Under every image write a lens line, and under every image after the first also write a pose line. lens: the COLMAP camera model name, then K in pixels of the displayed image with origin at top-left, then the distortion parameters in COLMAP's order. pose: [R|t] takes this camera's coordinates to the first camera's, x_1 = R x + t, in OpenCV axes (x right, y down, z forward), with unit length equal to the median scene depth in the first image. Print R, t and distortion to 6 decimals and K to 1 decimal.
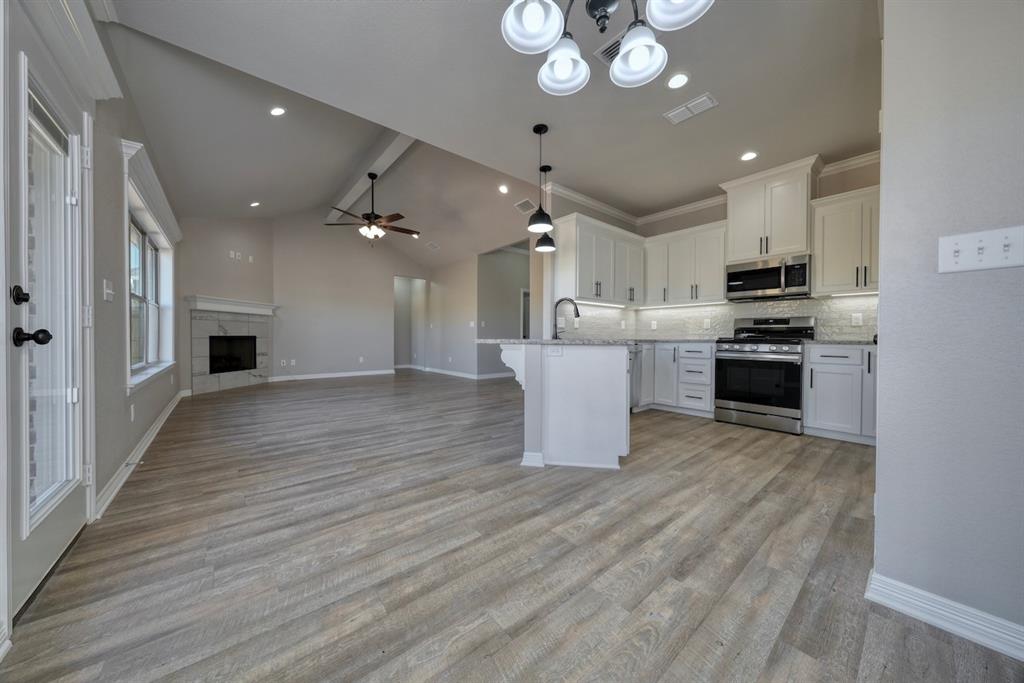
lens RADIAL K [[345.5, 0, 513.6], [0, 345.5, 340.2], [0, 0, 1]] dist [-0.006548, 0.001027]
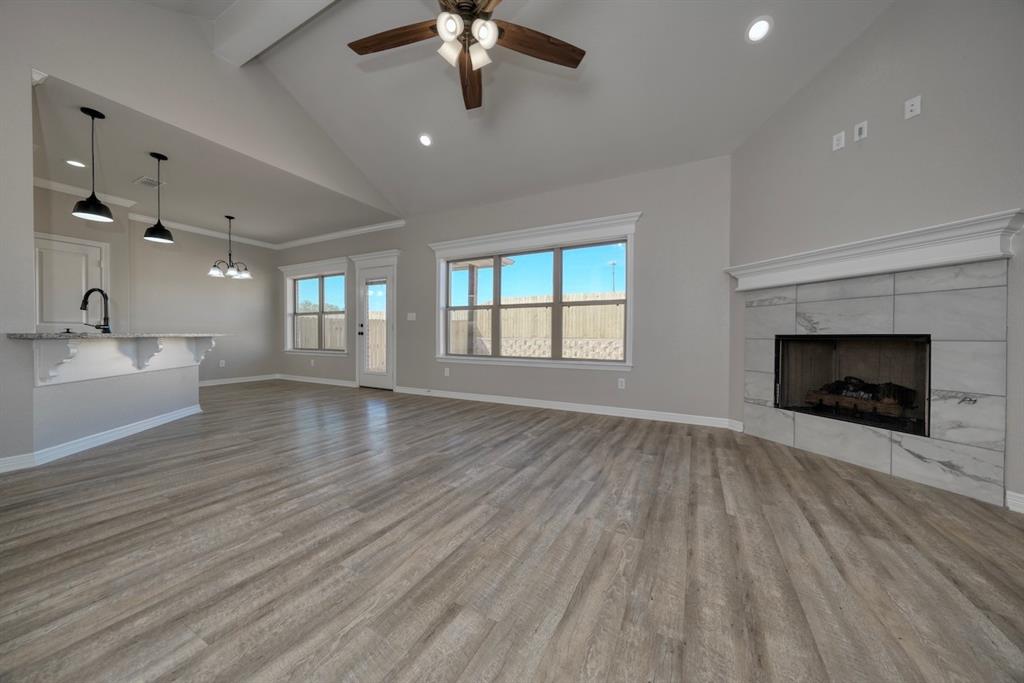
lens RADIAL K [[345.5, 0, 513.6], [0, 345.5, 340.2], [0, 0, 1]] dist [-0.006548, 0.001027]
pose [[-0.924021, -0.002438, -0.382335, -0.590233], [-0.012141, 0.999663, 0.022966, -0.021517], [0.382150, 0.025863, -0.923739, 2.525223]]
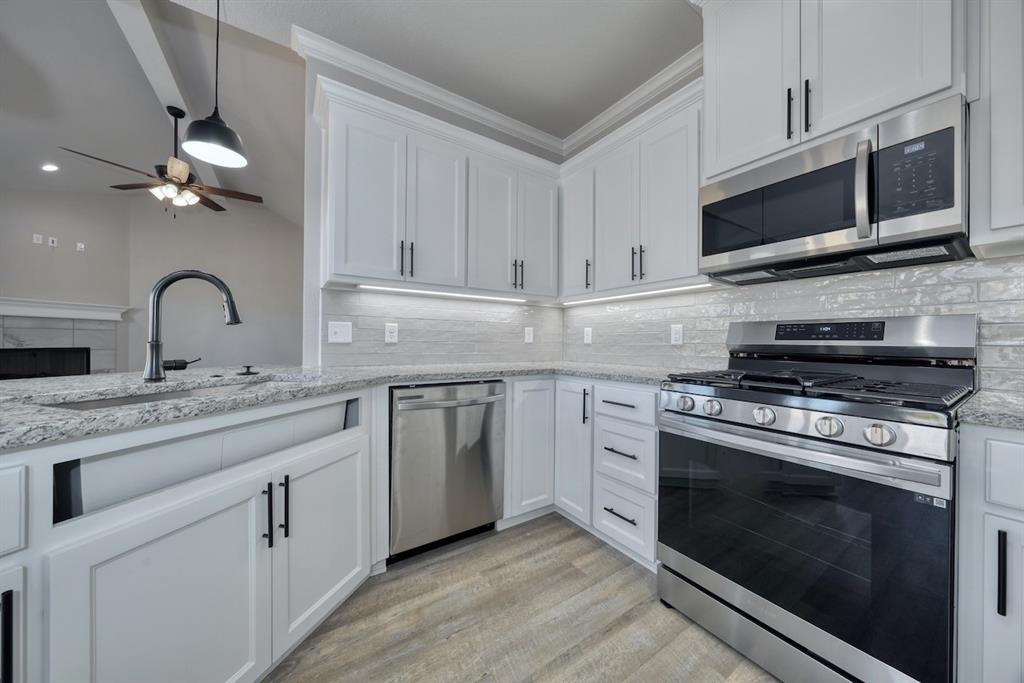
lens RADIAL K [[345.5, 0, 513.6], [0, 345.5, 340.2], [0, 0, 1]] dist [-0.006548, 0.001027]
pose [[0.993541, 0.002709, -0.113440, 0.596074], [-0.004385, 0.999885, -0.014524, -0.048097], [0.113387, 0.014927, 0.993439, 0.776030]]
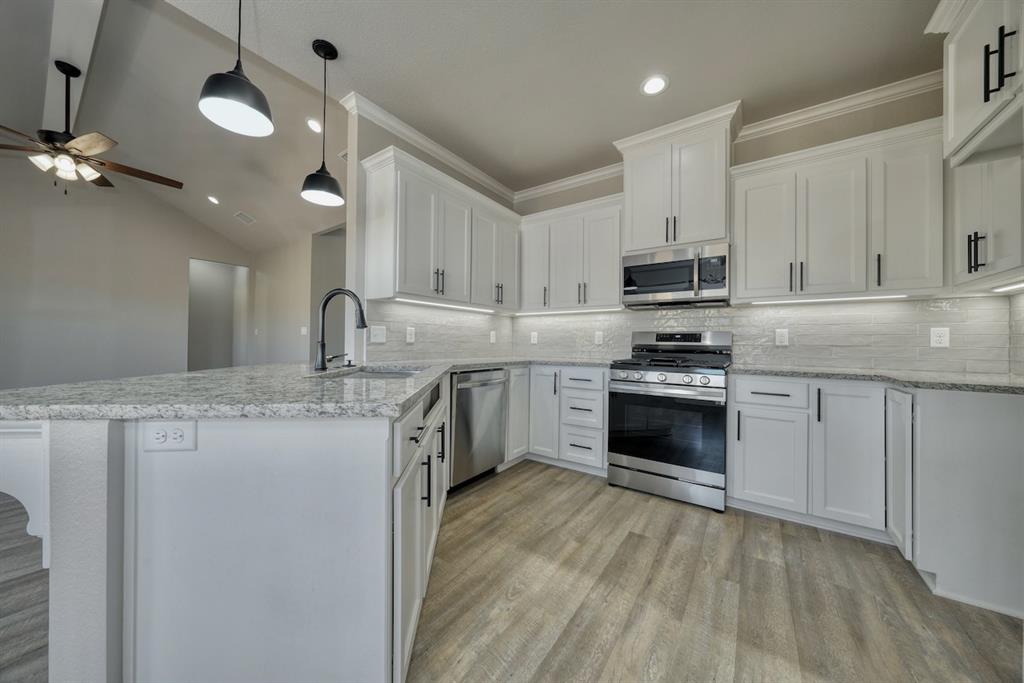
lens RADIAL K [[345.5, 0, 513.6], [0, 345.5, 340.2], [0, 0, 1]] dist [-0.006548, 0.001027]
pose [[0.965783, 0.008063, 0.259224, 0.291989], [-0.004029, 0.999862, -0.016086, -0.045008], [-0.259319, 0.014492, 0.965683, 0.501842]]
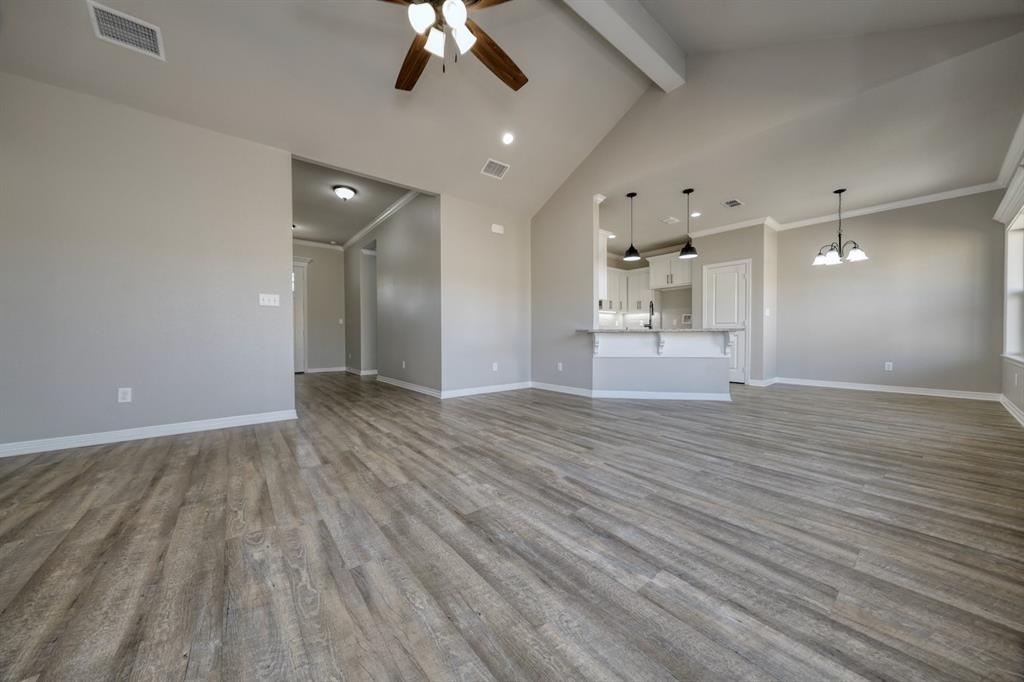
lens RADIAL K [[345.7, 0, 516.0], [0, 345.7, 340.1], [0, 0, 1]] dist [-0.001541, 0.000284]
pose [[0.006939, -0.017551, 0.999822, -1.434771], [0.015755, 0.999724, 0.017440, 0.006441], [-0.999852, 0.015631, 0.007214, 1.723940]]
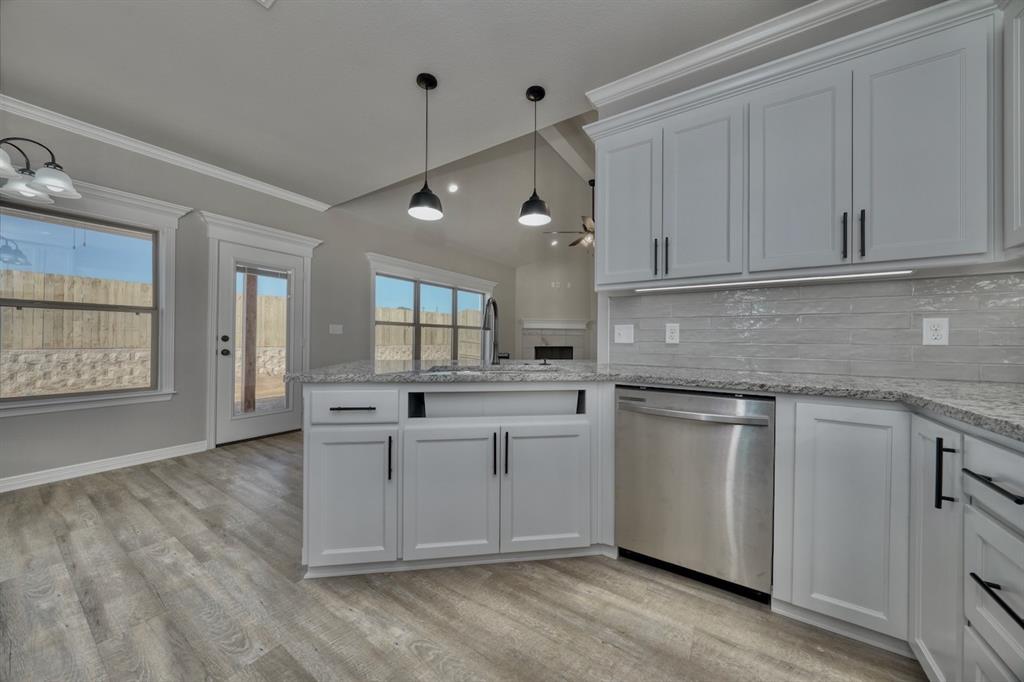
lens RADIAL K [[345.5, 0, 513.6], [0, 345.5, 339.7], [0, 0, 1]] dist [-0.006548, 0.001027]
pose [[0.293765, -0.004193, -0.955868, 0.827368], [-0.014359, 0.999858, -0.008799, -0.049728], [0.955770, 0.016310, 0.293663, 0.952227]]
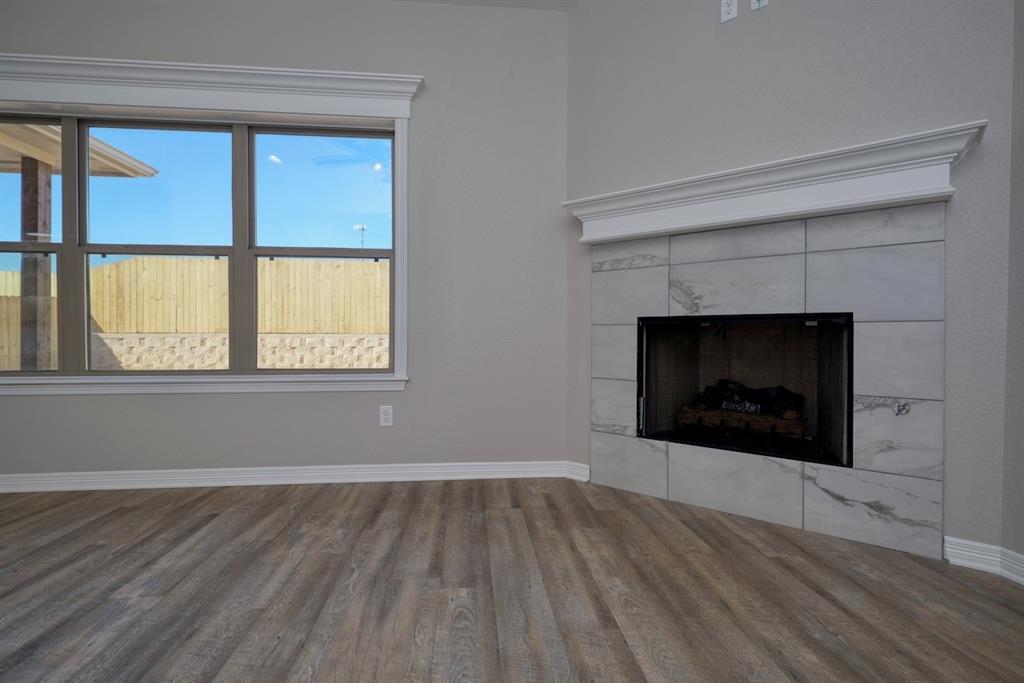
lens RADIAL K [[488.5, 0, 514.7], [0, 488.5, 339.8], [0, 0, 1]] dist [0.001171, -0.000455]
pose [[-0.561556, 0.007959, -0.827400, -0.838927], [-0.014048, 0.999718, 0.019151, 0.003032], [0.827319, 0.022378, -0.561286, 2.196538]]
